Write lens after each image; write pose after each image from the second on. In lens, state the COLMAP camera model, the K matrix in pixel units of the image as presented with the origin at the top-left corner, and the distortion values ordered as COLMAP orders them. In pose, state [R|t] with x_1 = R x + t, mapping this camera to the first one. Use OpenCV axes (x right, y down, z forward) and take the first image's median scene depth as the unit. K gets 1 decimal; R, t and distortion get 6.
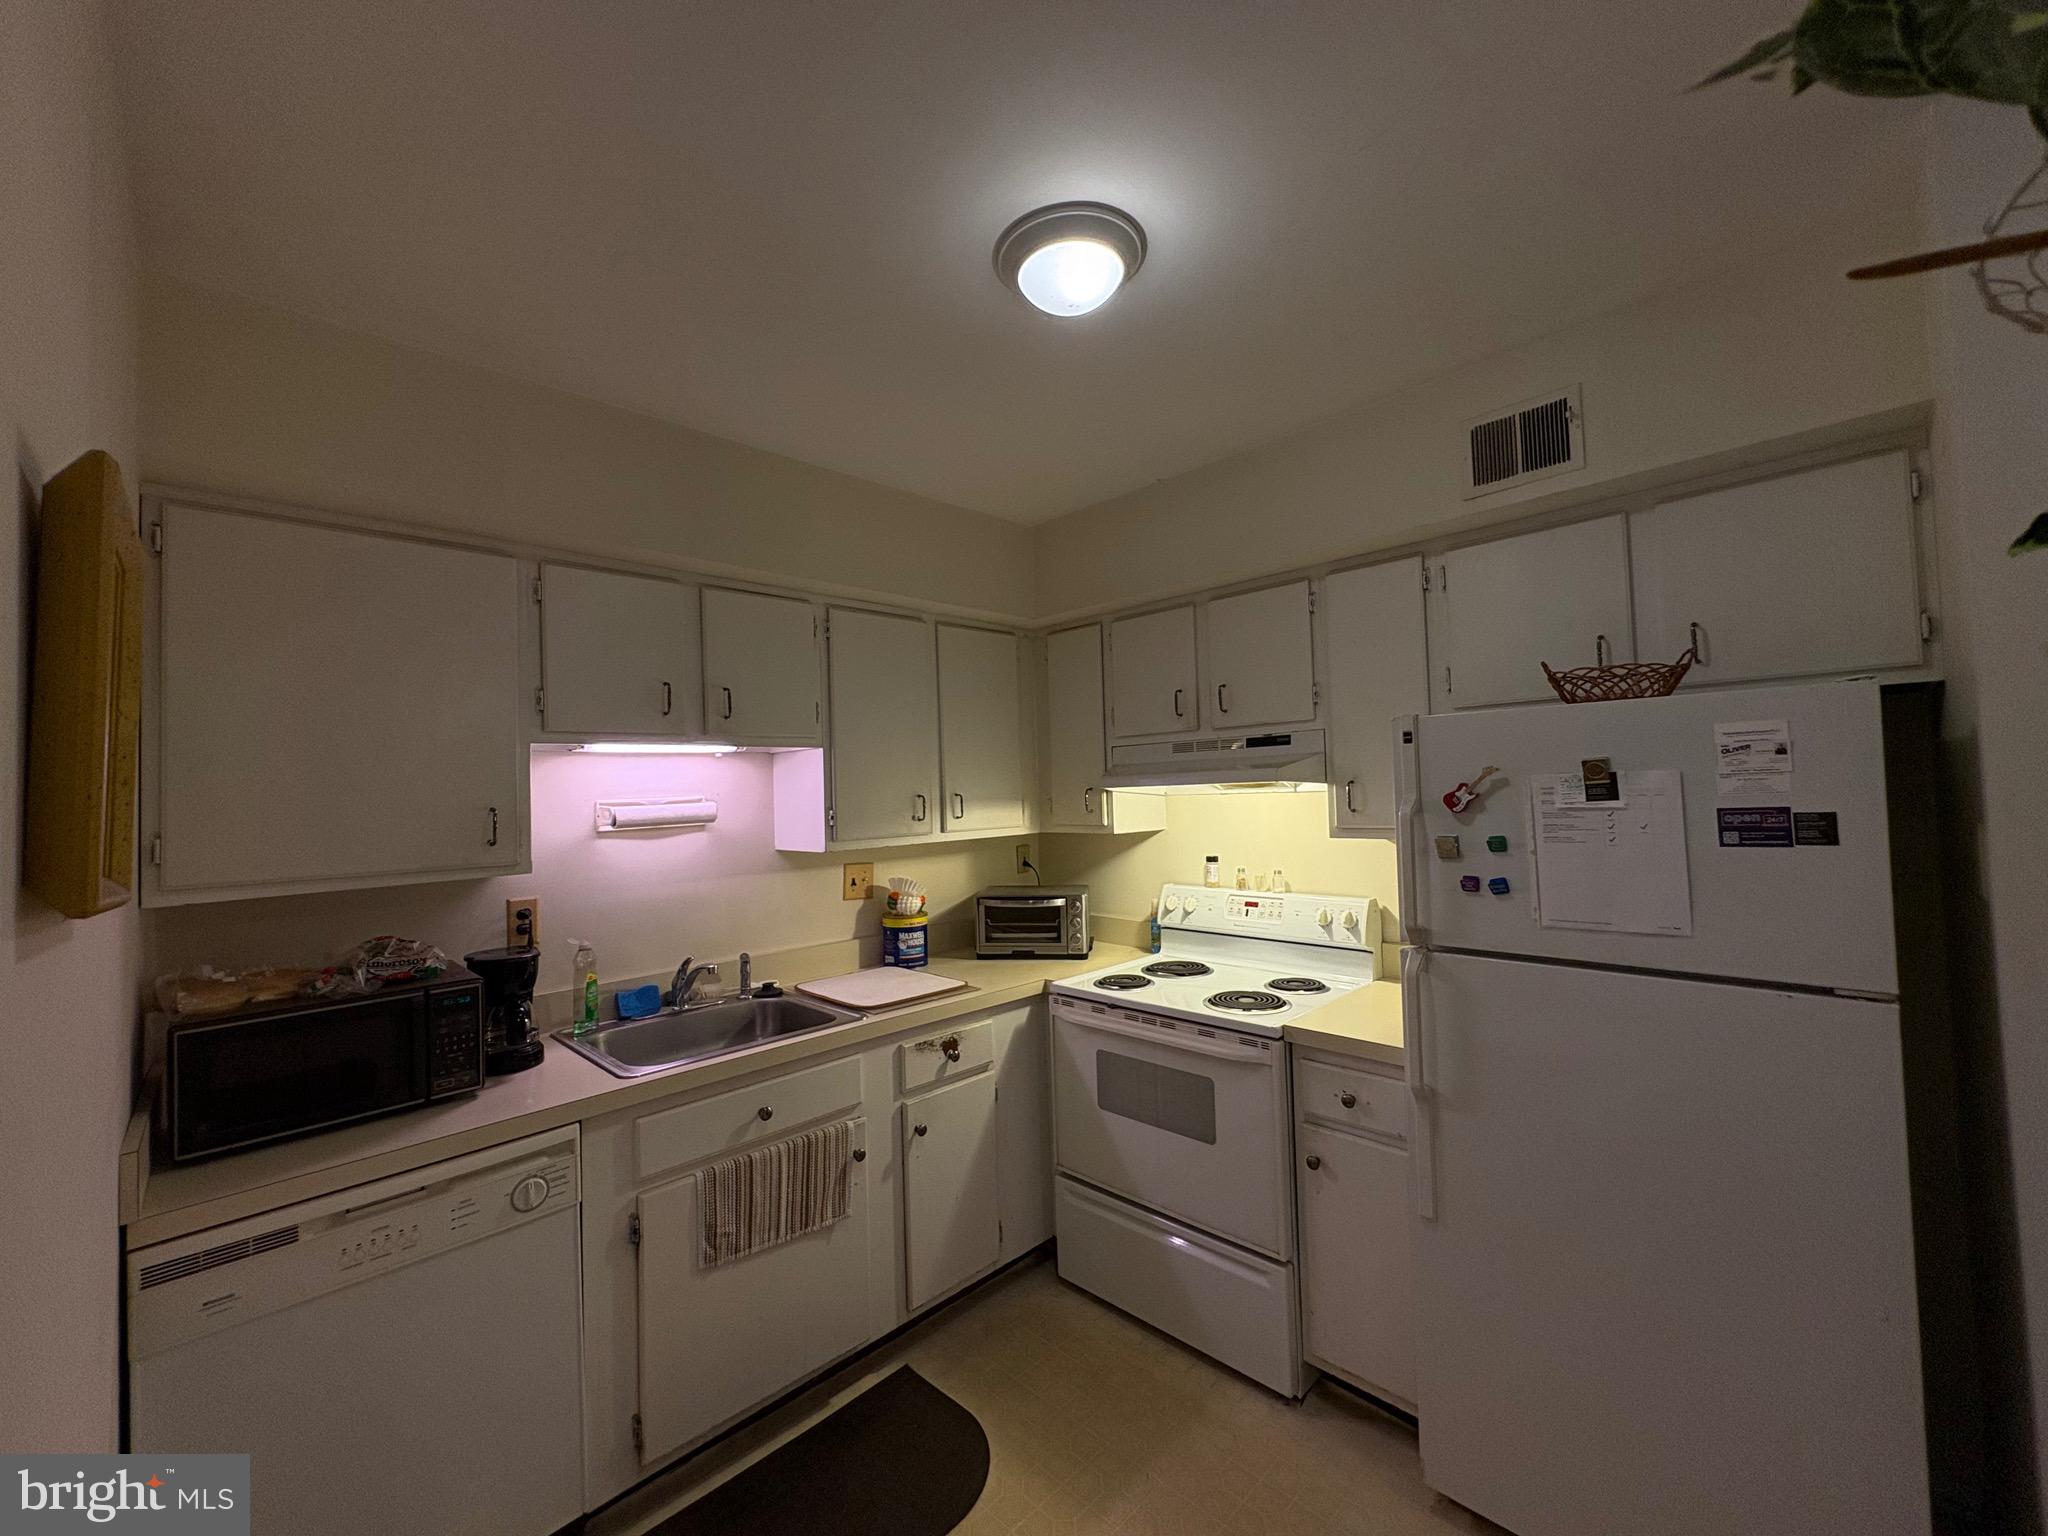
lens RADIAL K [[819.6, 0, 1024.0], [0, 819.6, 768.0], [0, 0, 1]] dist [0.003585, 0.000286]
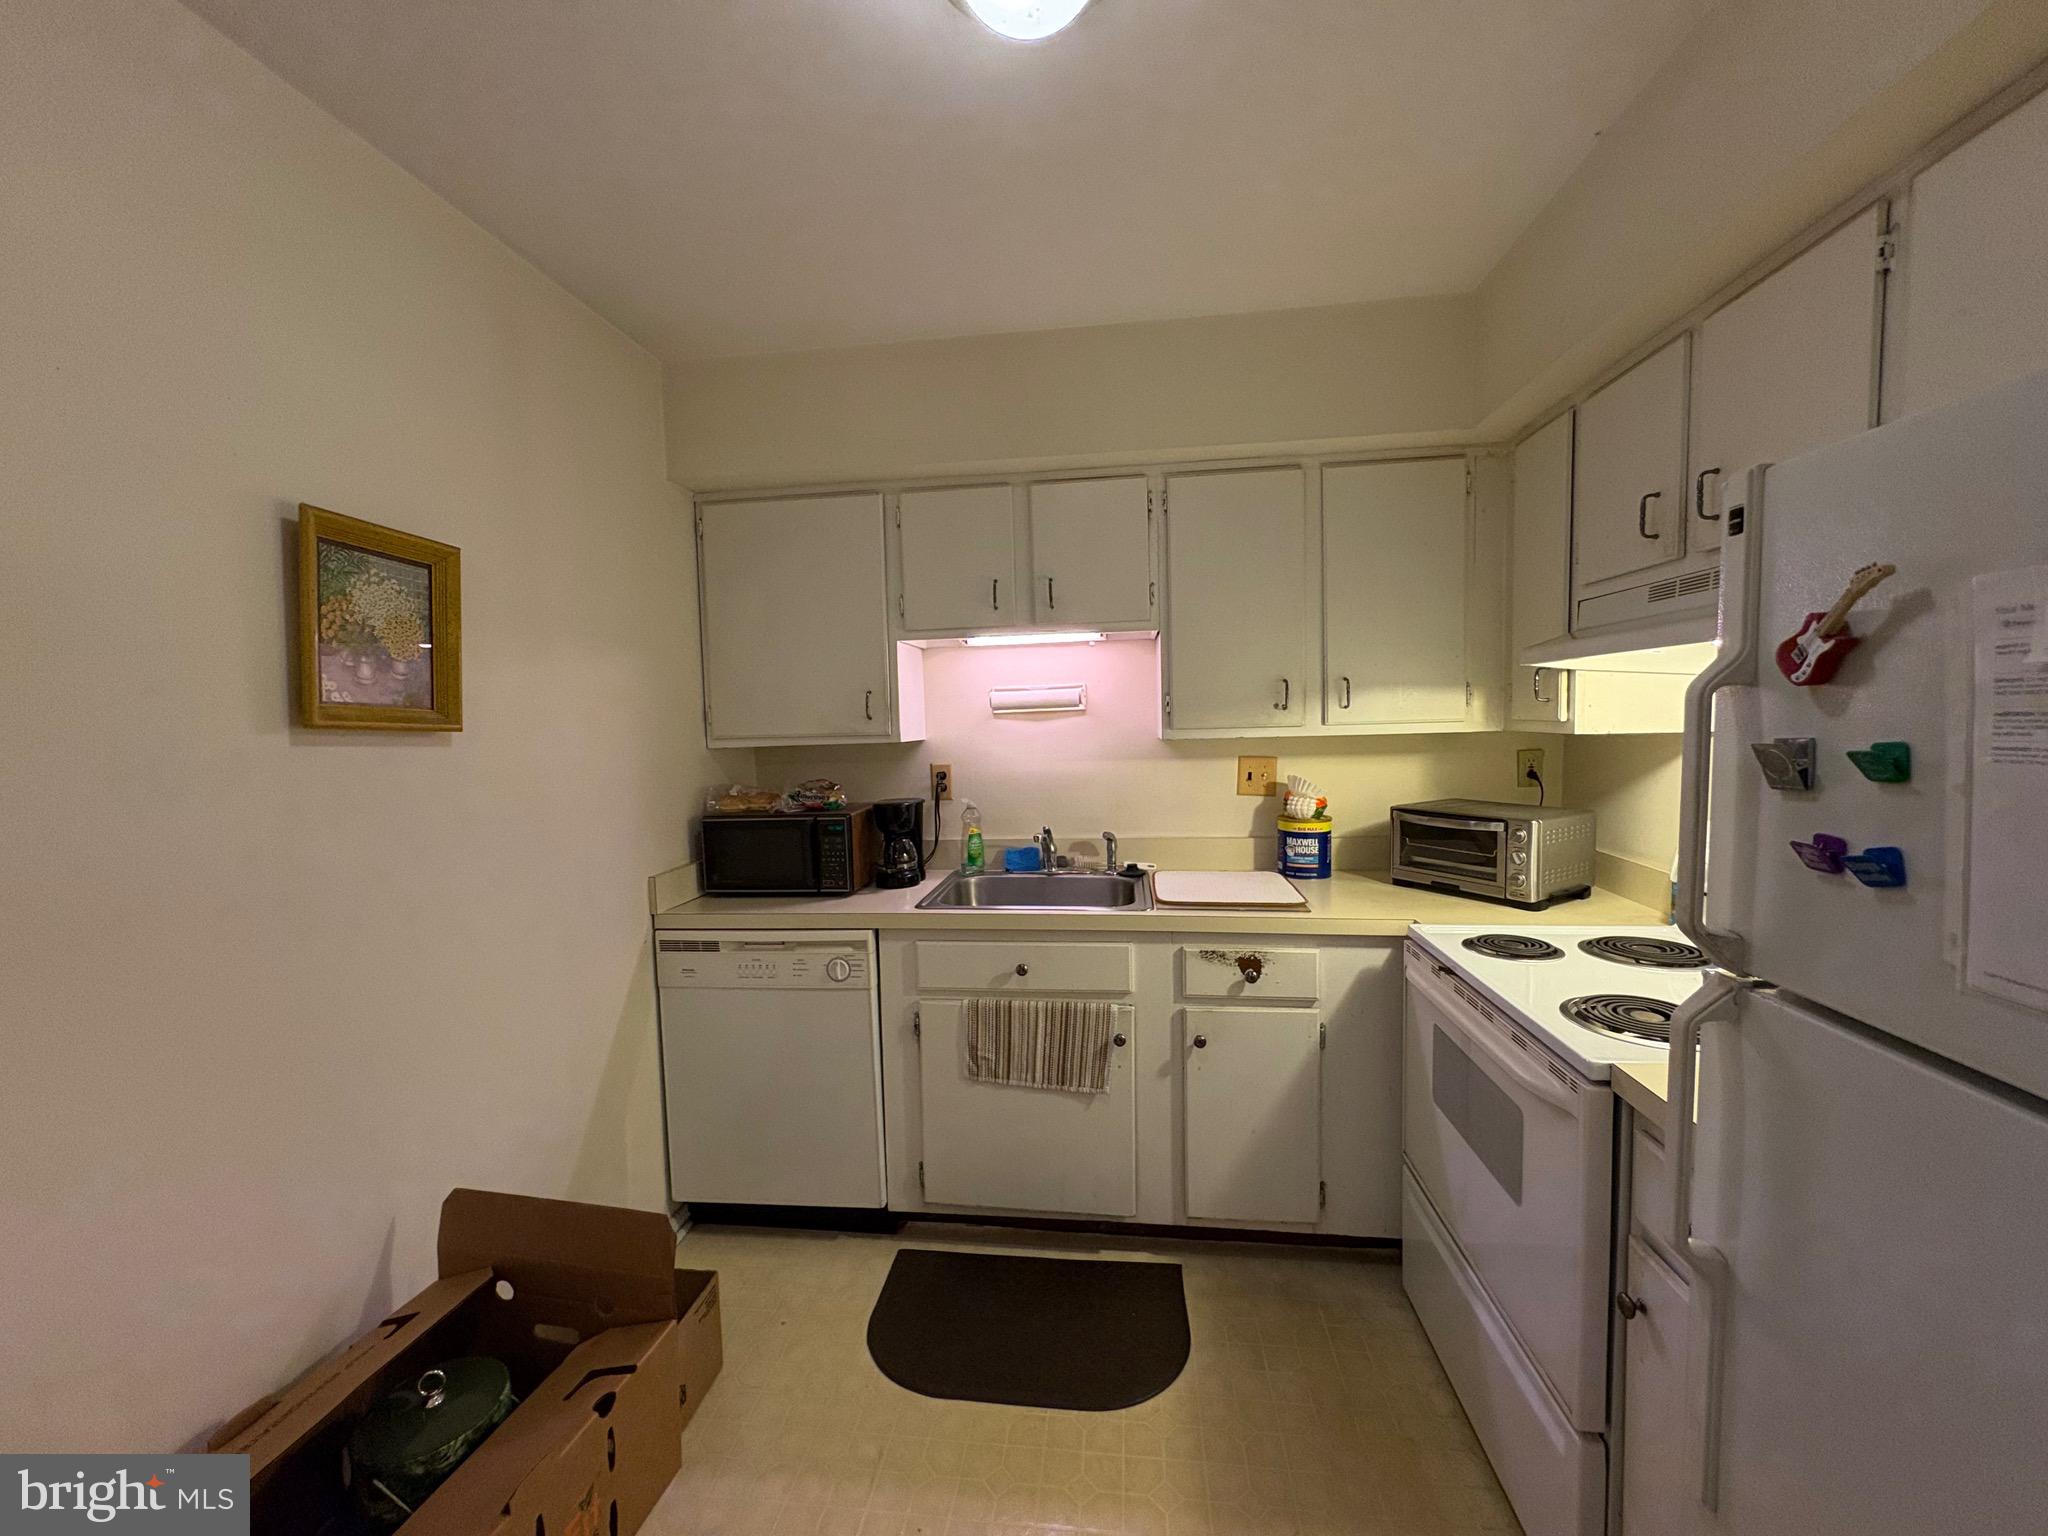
lens RADIAL K [[815.9, 0, 1024.0], [0, 815.9, 768.0], [0, 0, 1]] dist [-0.000903, 0.000254]
pose [[0.615430, 0.068651, -0.785196, 0.455857], [0.028313, 0.993631, 0.109066, 0.029384], [0.787683, -0.089354, 0.609567, 0.312873]]
